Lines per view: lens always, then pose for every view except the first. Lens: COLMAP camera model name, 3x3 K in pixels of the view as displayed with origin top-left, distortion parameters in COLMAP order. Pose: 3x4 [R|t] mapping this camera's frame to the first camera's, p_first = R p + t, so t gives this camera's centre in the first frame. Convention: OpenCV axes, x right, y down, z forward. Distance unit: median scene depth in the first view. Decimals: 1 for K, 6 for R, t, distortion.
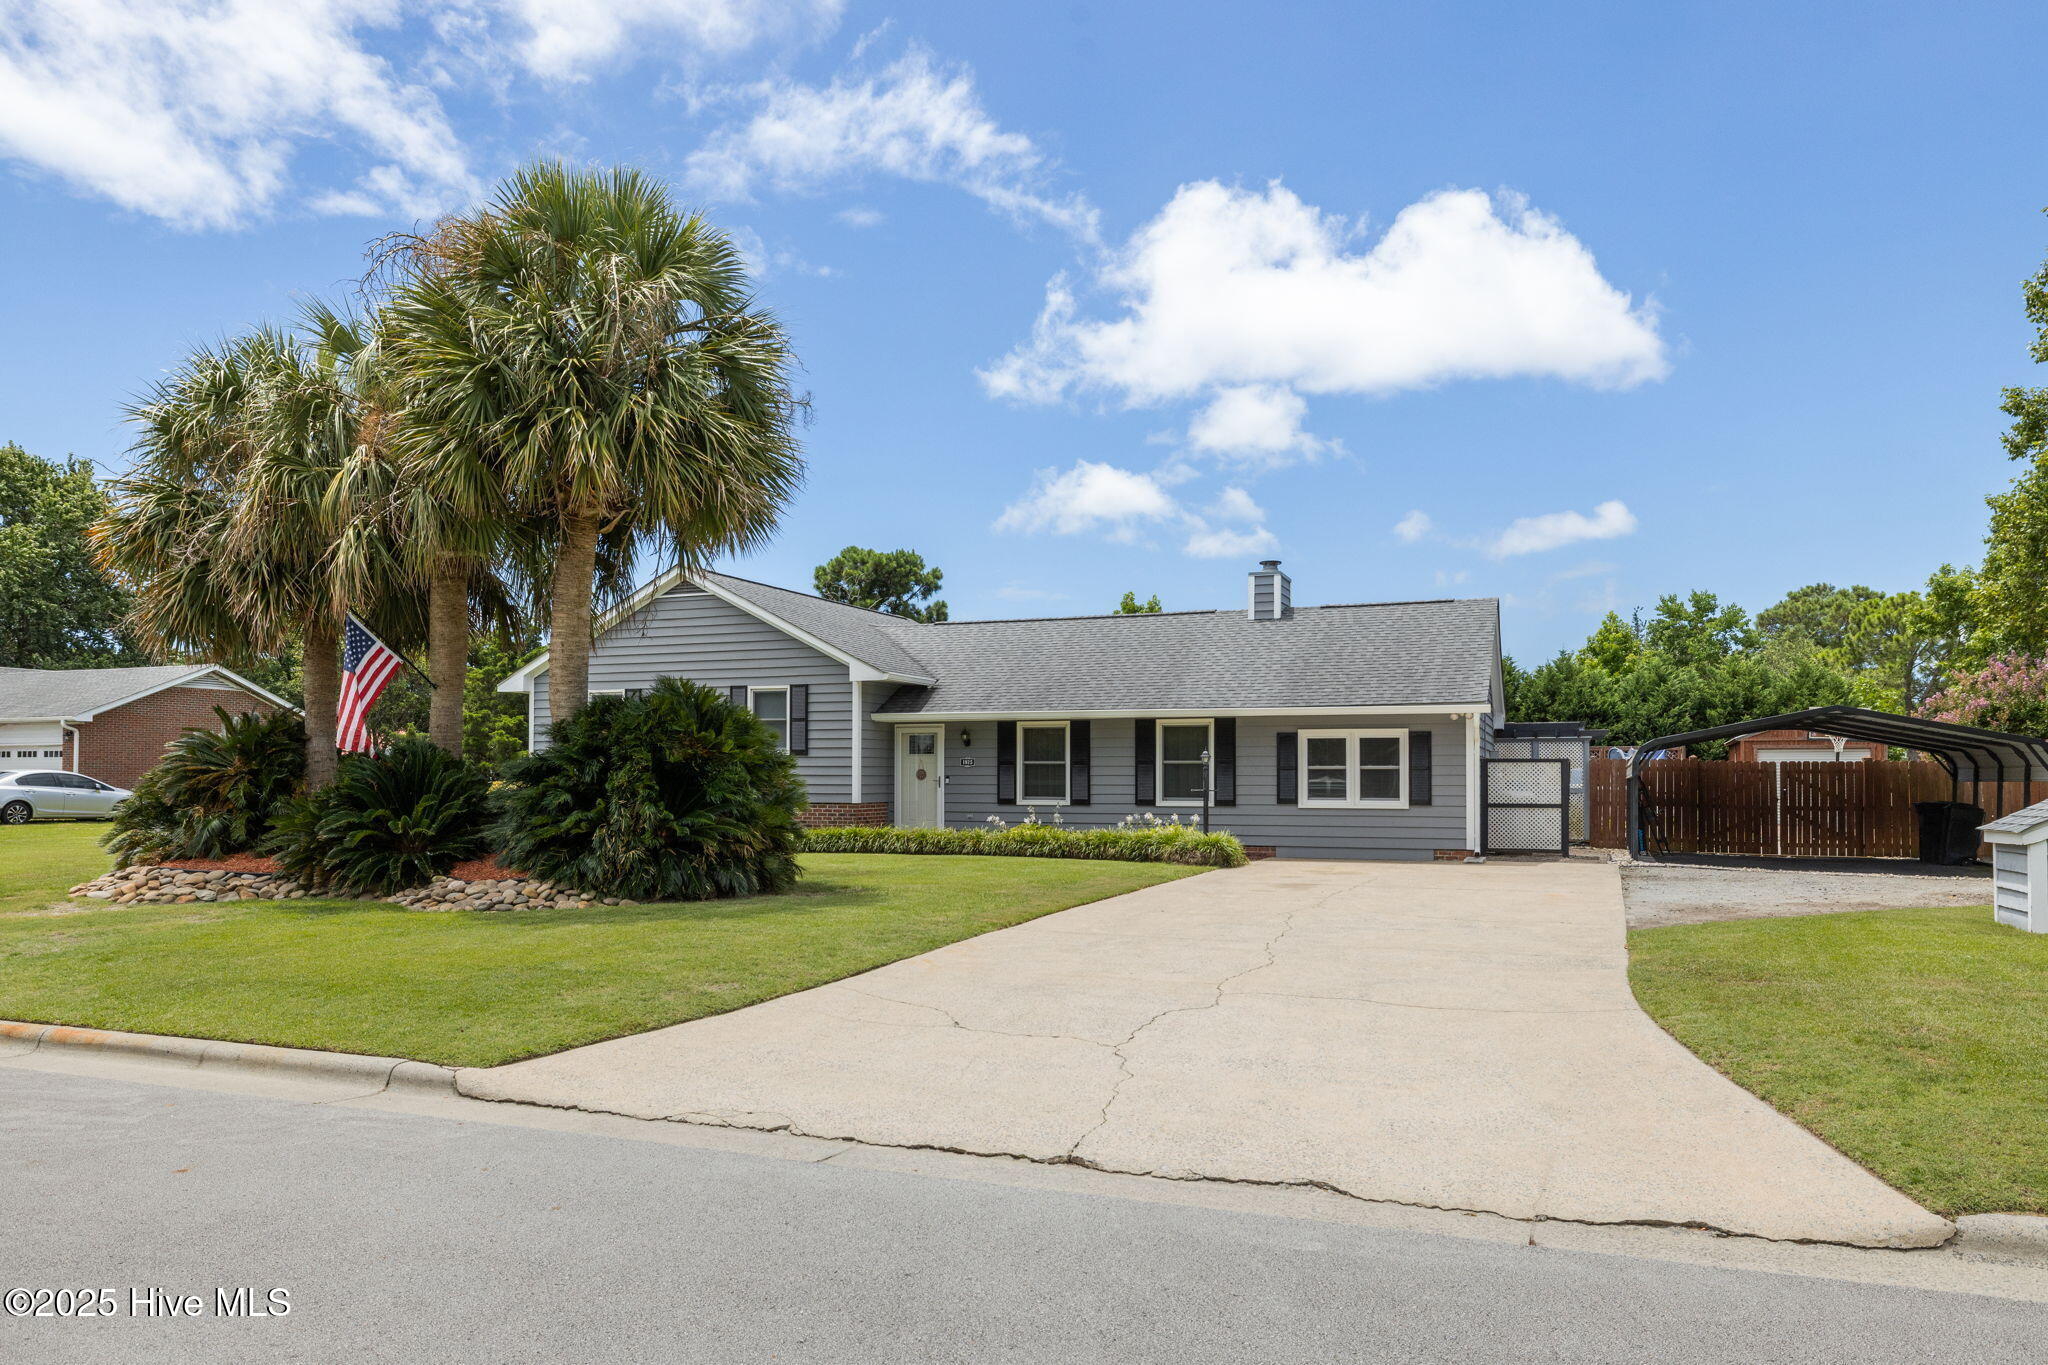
lens RADIAL K [[1374.1, 0, 1023.4], [0, 1374.1, 722.0], [0, 0, 1]] dist [-0.000626, -0.000009]
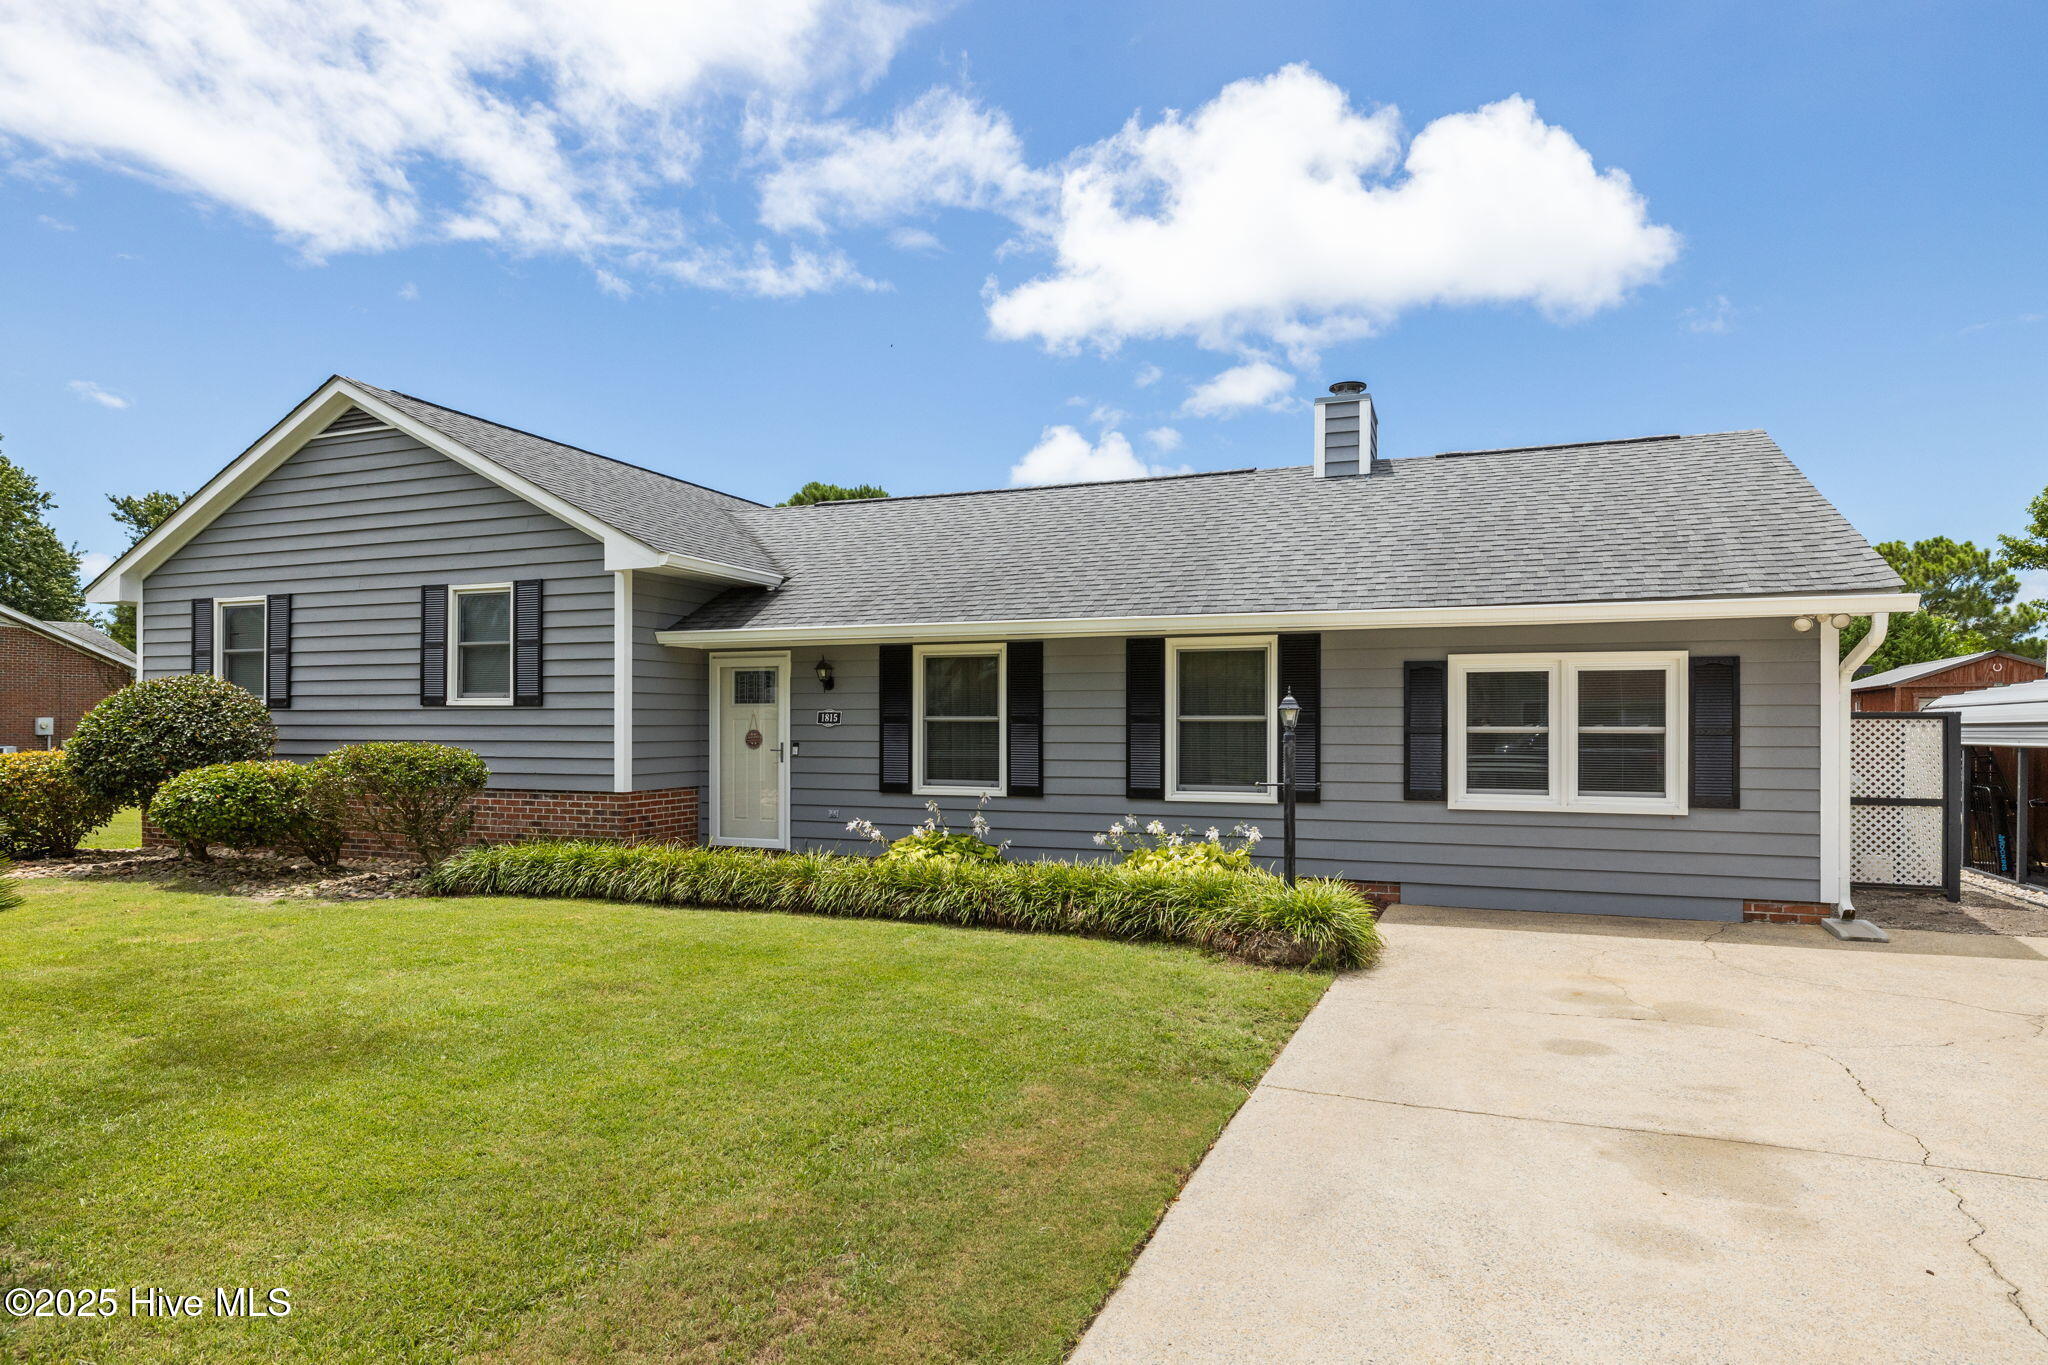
lens RADIAL K [[1177.5, 0, 1022.6], [0, 1177.5, 715.5], [0, 0, 1]] dist [0.000455, 0.001101]
pose [[0.999990, -0.000358, 0.004416, 0.039013], [0.000215, 0.999475, 0.032414, 0.013223], [-0.004425, -0.032413, 0.999465, 0.542974]]
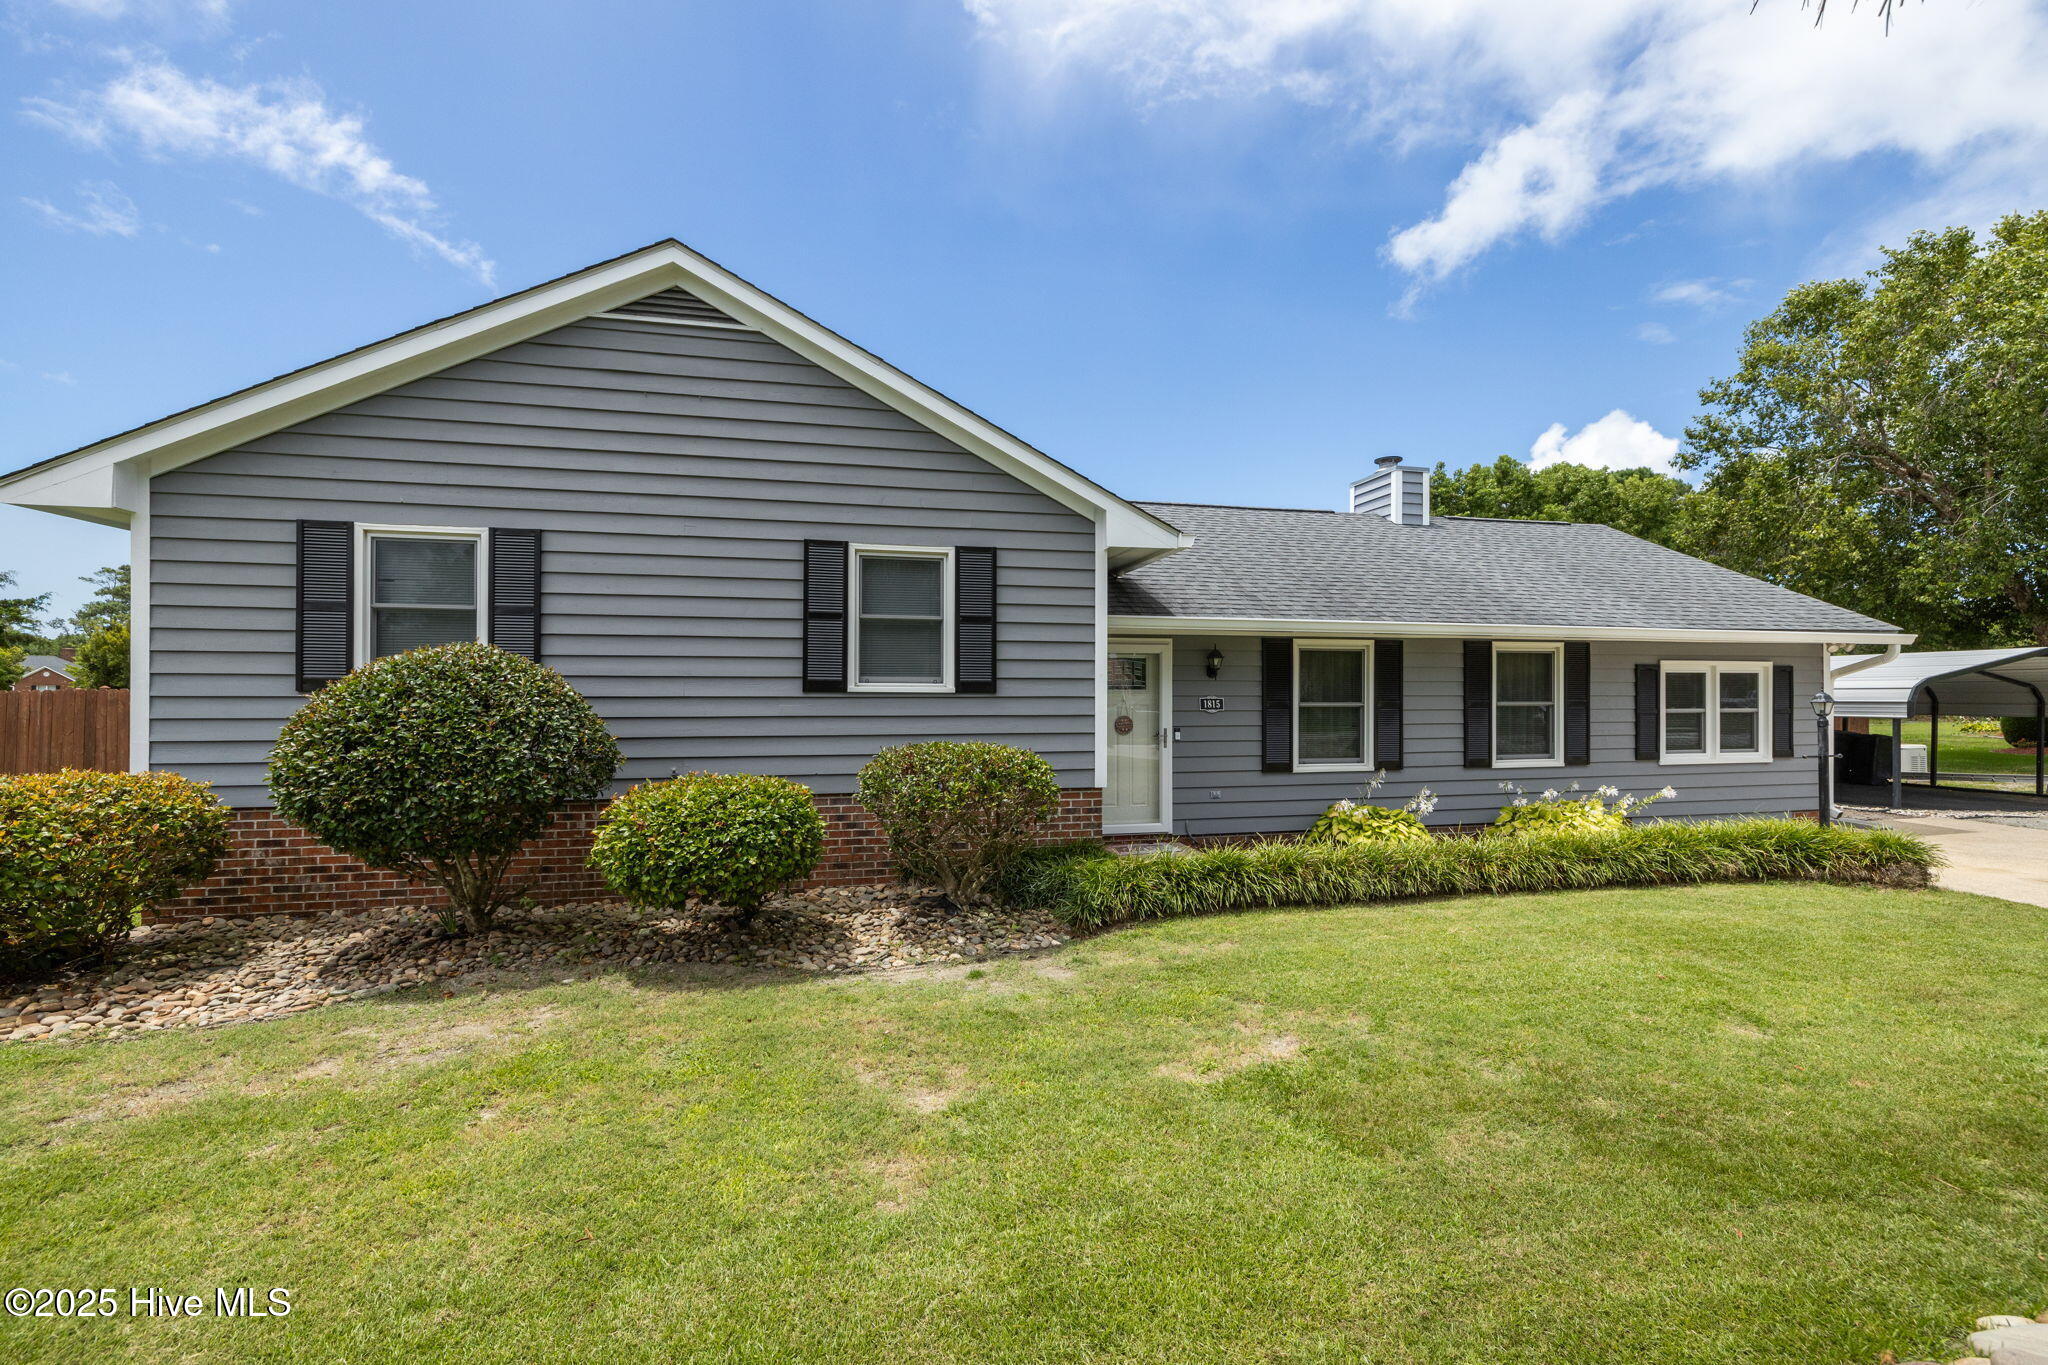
lens RADIAL K [[876.3, 0, 1023.8], [0, 876.3, 688.0], [0, 0, 1]] dist [0.002619, 0.000223]
pose [[0.818545, 0.002018, 0.574439, -0.344309], [-0.021514, 0.999400, 0.027145, 0.014397], [-0.574040, -0.034578, 0.818097, 0.775804]]
